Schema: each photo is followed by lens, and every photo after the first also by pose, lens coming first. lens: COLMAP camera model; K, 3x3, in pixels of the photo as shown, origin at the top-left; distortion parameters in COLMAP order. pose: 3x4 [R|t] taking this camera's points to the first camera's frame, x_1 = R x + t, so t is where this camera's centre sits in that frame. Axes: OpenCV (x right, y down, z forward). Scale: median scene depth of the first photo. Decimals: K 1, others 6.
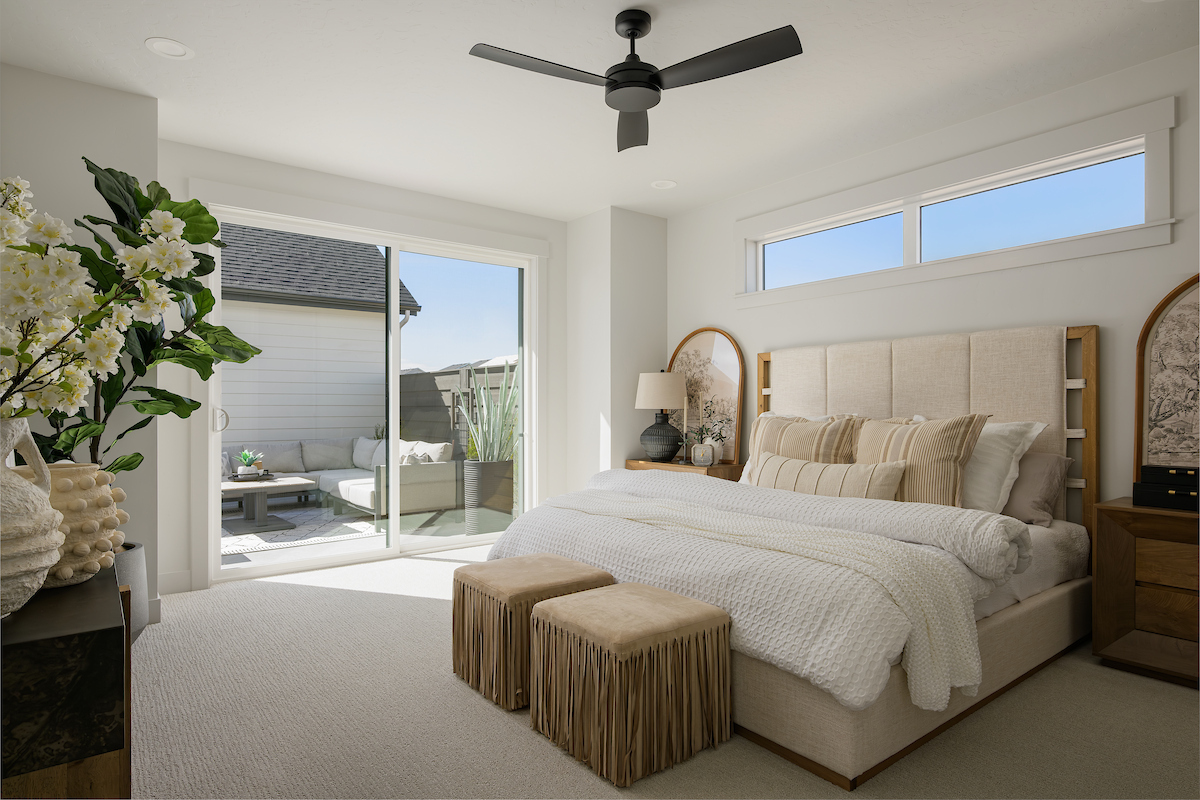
lens RADIAL K [[651.7, 0, 600.4], [0, 651.7, 403.2], [0, 0, 1]] dist [0.002277, 0.000245]
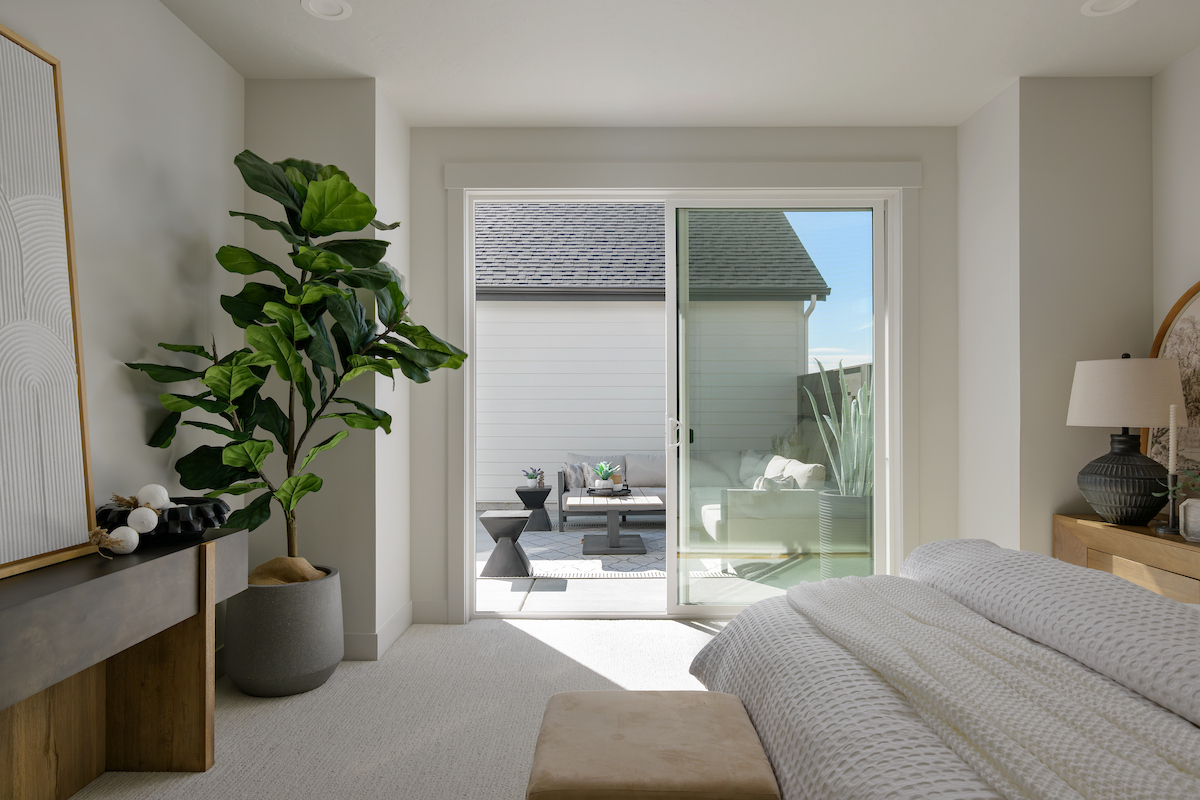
lens RADIAL K [[738.3, 0, 600.6], [0, 738.3, 399.9], [0, 0, 1]] dist [0.000326, -0.001827]
pose [[0.788270, -0.005889, -0.615302, 0.121959], [-0.000077, 0.999953, -0.009669, -0.006980], [0.615330, 0.007669, 0.788232, 0.239983]]
